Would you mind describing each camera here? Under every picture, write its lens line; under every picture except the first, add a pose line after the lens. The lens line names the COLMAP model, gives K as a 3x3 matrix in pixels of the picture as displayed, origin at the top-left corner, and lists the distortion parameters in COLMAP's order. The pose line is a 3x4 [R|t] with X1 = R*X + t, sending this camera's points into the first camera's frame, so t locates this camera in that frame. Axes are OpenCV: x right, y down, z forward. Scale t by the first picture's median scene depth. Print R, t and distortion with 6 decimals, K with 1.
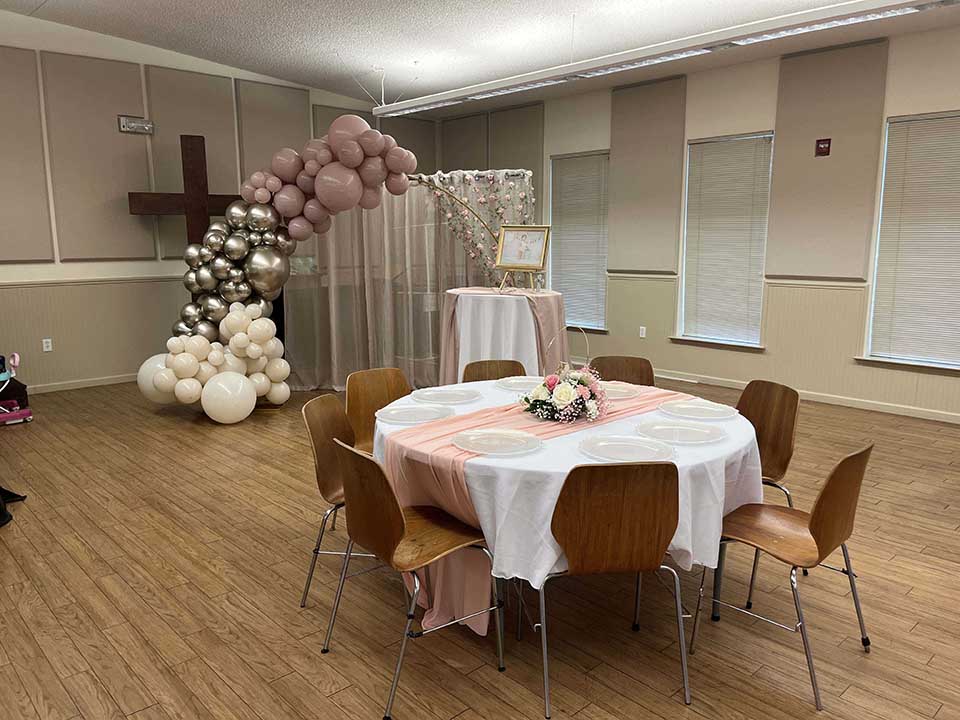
lens RADIAL K [[742.7, 0, 480.0], [0, 742.7, 360.0], [0, 0, 1]] dist [0.062847, -0.071895]
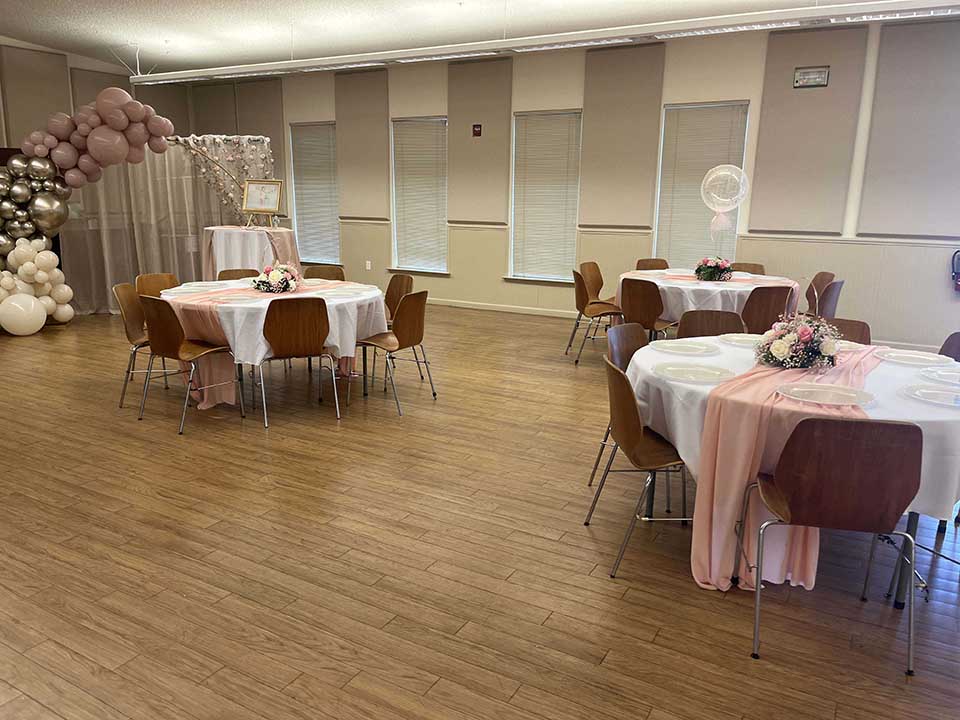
lens RADIAL K [[742.7, 0, 480.0], [0, 742.7, 360.0], [0, 0, 1]] dist [0.062847, -0.071895]
pose [[0.956046, -0.049672, 0.288979, 0.025882], [0.033362, 0.997574, 0.061097, 0.072402], [-0.291313, -0.048770, 0.955384, -0.410134]]
